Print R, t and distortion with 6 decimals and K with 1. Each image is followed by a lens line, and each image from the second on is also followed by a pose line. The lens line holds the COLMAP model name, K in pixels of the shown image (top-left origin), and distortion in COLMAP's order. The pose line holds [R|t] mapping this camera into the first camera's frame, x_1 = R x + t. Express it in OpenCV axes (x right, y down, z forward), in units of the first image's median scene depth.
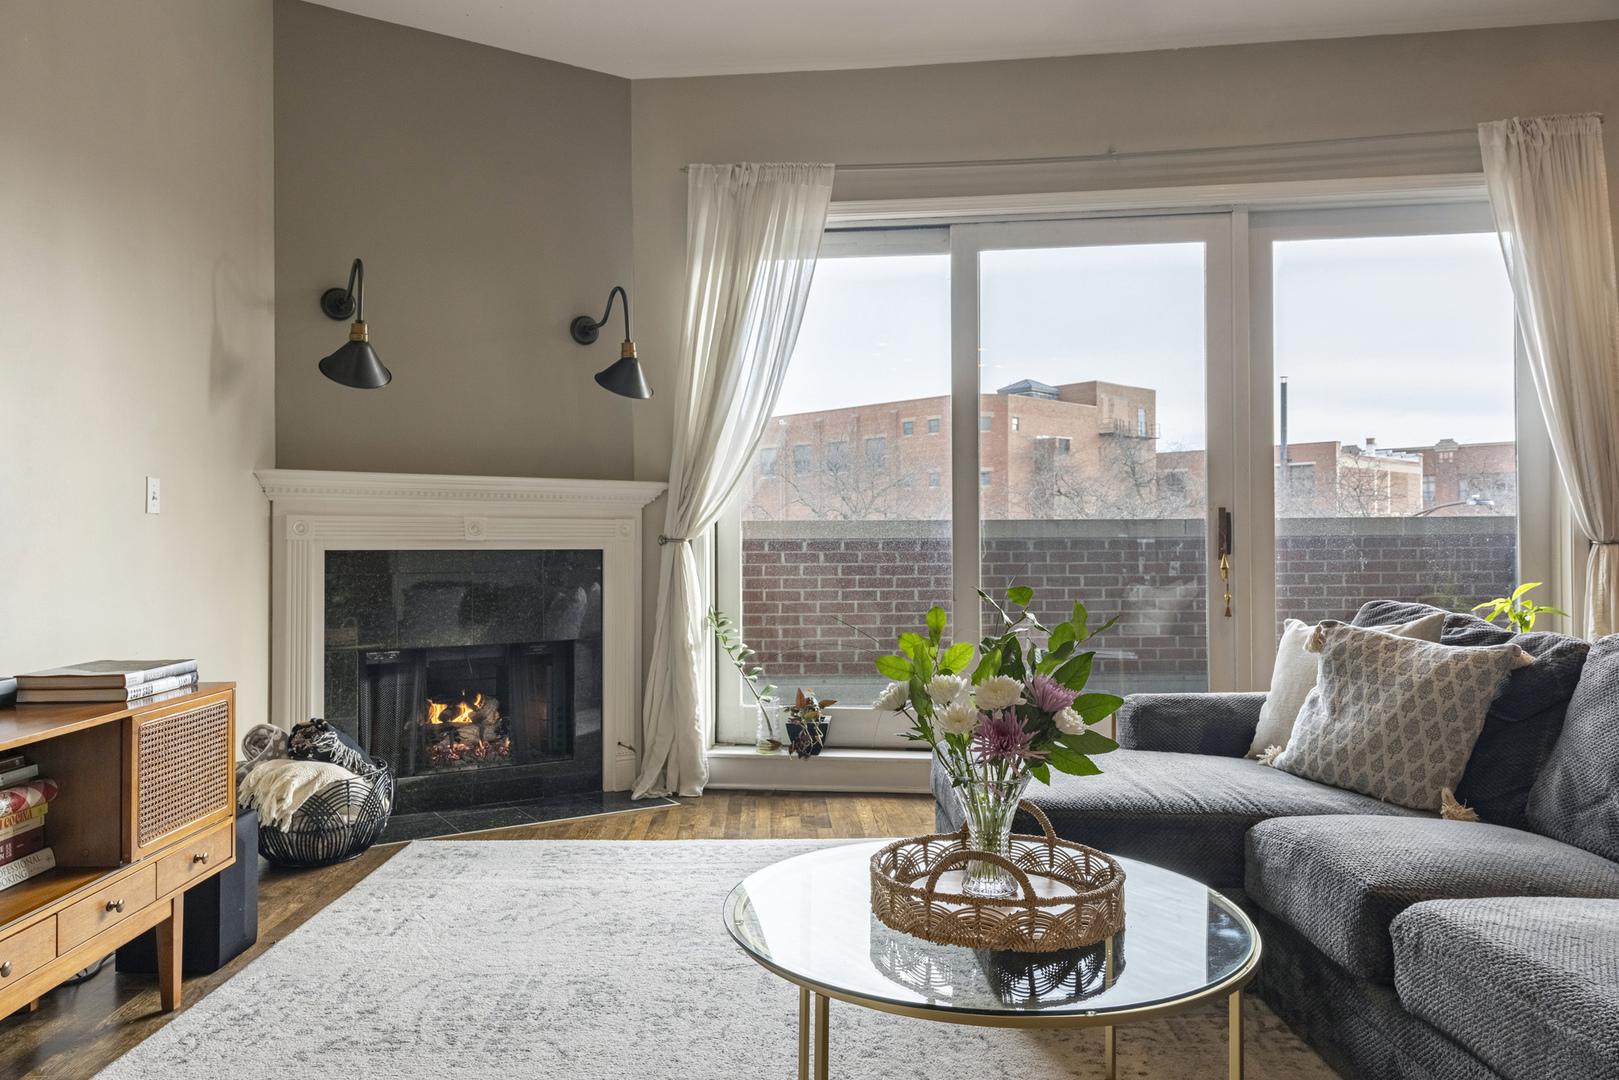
lens RADIAL K [[1174.6, 0, 776.1], [0, 1174.6, 537.3], [0, 0, 1]] dist [0.021121, -0.004075]
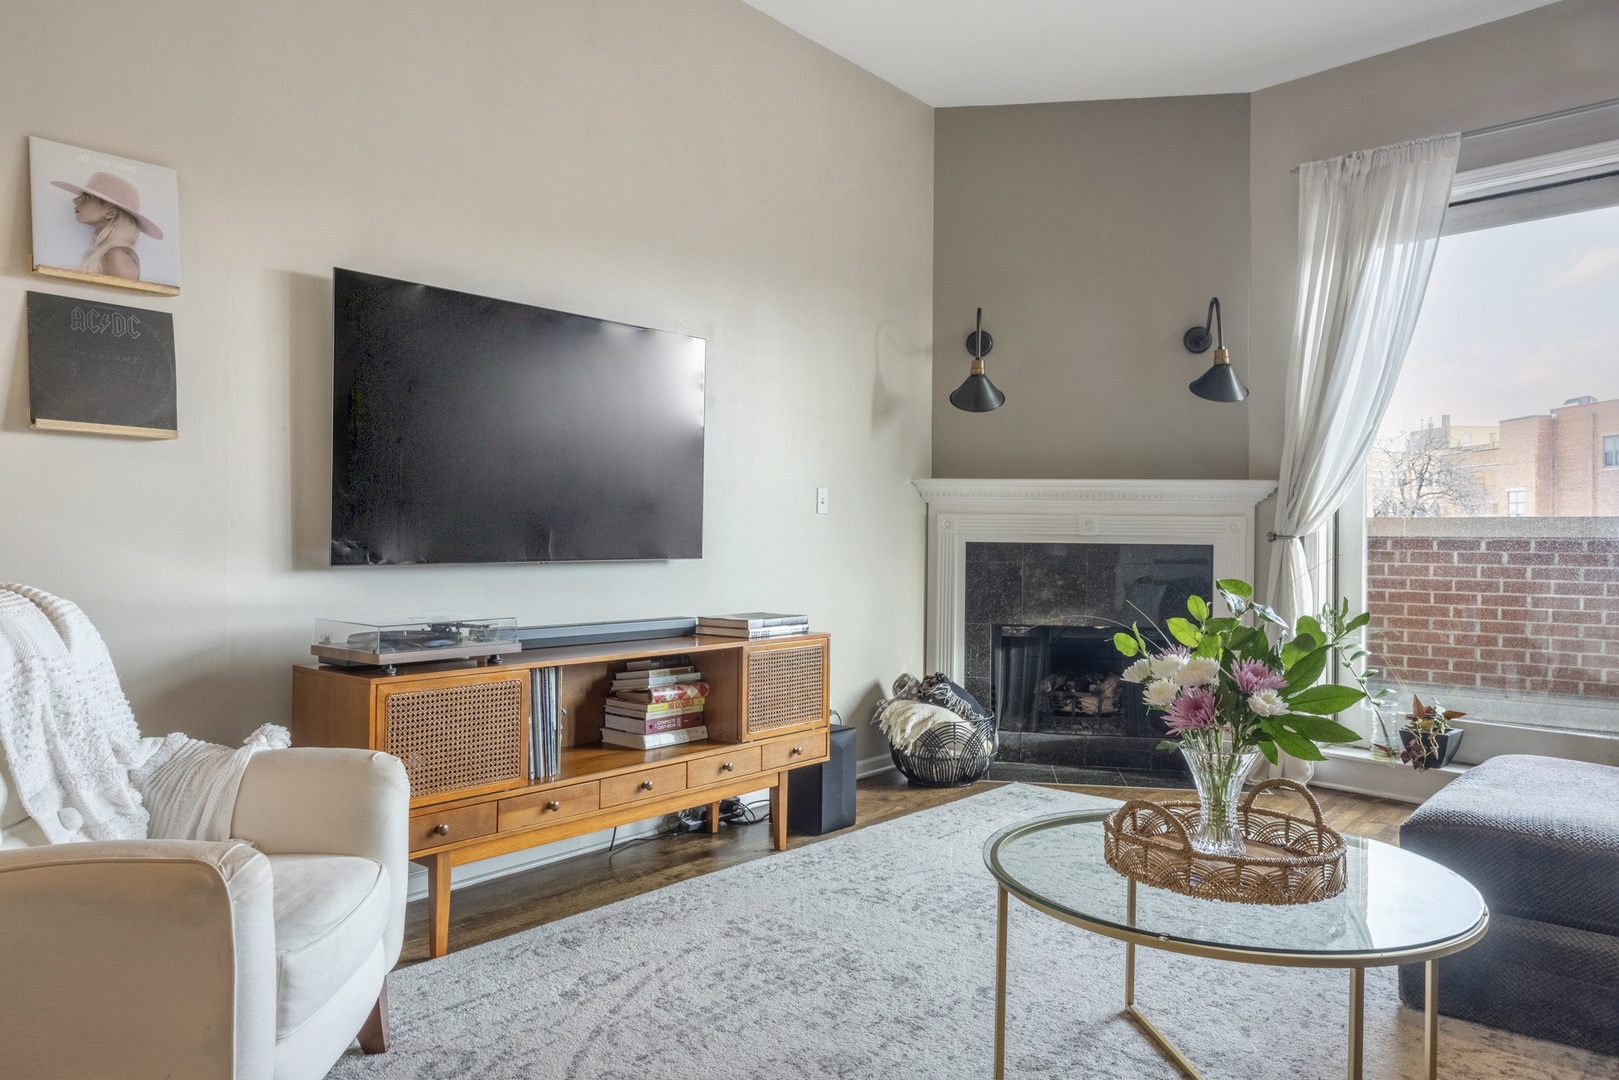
lens RADIAL K [[1174.6, 0, 776.1], [0, 1174.6, 537.3], [0, 0, 1]] dist [0.021121, -0.004075]
pose [[0.730247, 0.010132, -0.683109, 0.335831], [-0.007764, 0.999949, 0.006532, -0.000621], [0.683140, 0.000533, 0.730288, -0.053179]]
